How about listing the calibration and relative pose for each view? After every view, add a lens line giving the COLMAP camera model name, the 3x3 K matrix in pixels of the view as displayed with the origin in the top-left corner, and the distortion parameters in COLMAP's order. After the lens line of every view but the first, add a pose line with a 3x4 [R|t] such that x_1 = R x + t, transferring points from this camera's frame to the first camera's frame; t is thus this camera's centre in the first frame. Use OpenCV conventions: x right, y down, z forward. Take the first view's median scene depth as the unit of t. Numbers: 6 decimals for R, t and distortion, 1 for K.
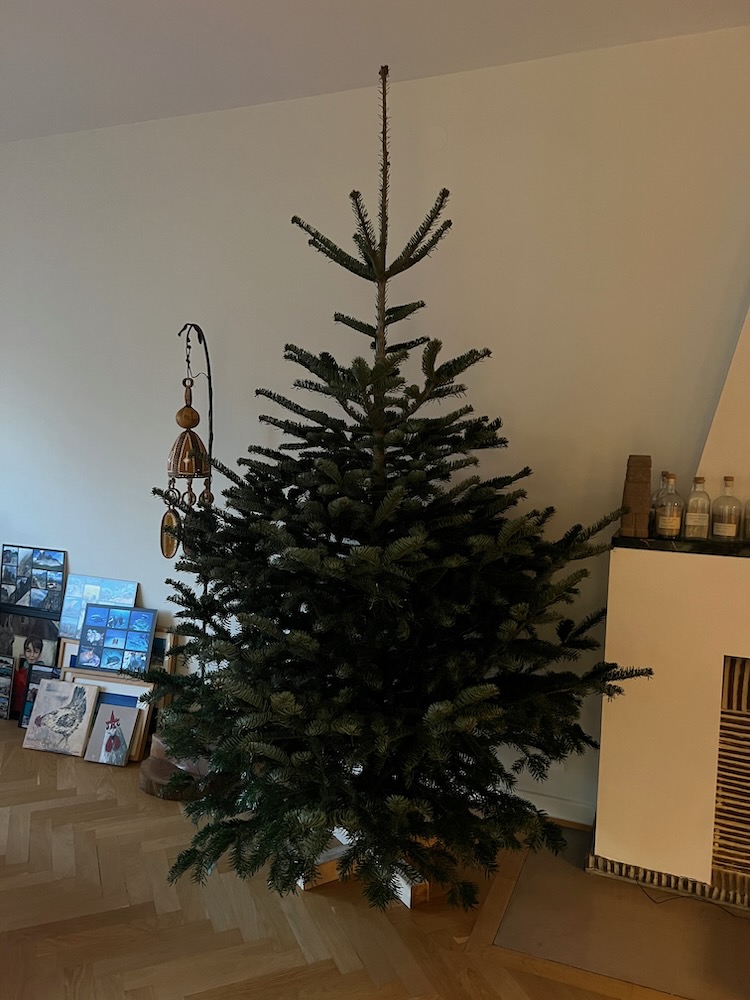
lens RADIAL K [[752.7, 0, 369.0], [0, 752.7, 499.4], [0, 0, 1]] dist [0.039220, -0.037085]
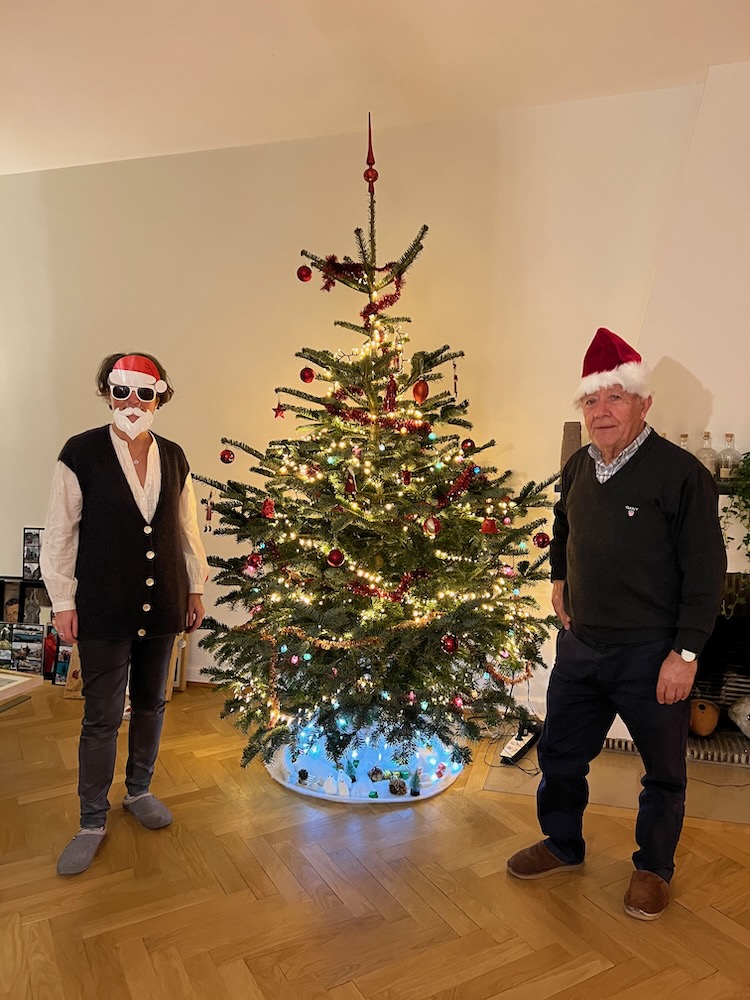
lens RADIAL K [[752.7, 0, 369.6], [0, 752.7, 496.6], [0, 0, 1]] dist [0.039220, -0.037085]
pose [[0.994369, -0.045569, 0.095674, -0.120225], [0.045203, 0.998960, 0.005994, 0.046067], [-0.095848, -0.001635, 0.995395, -0.263073]]
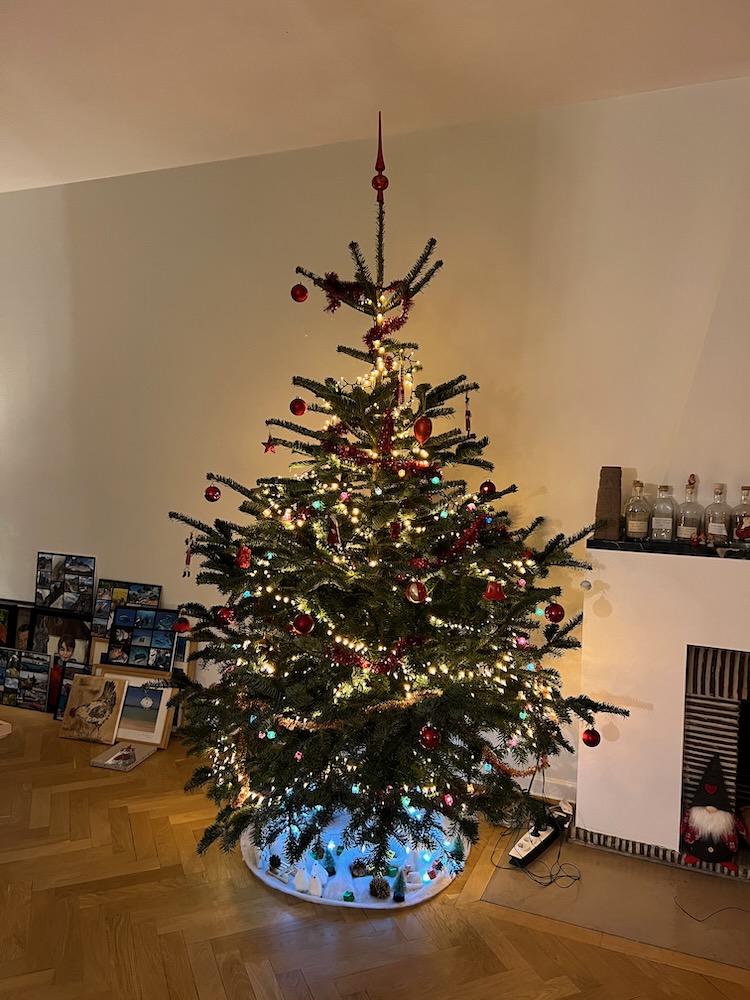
lens RADIAL K [[752.7, 0, 371.2], [0, 752.7, 496.6], [0, 0, 1]] dist [0.039220, -0.037085]
pose [[0.999848, -0.007307, -0.015825, 0.018995], [0.007061, 0.999855, -0.015515, 0.000832], [0.015936, 0.015400, 0.999754, -0.121975]]
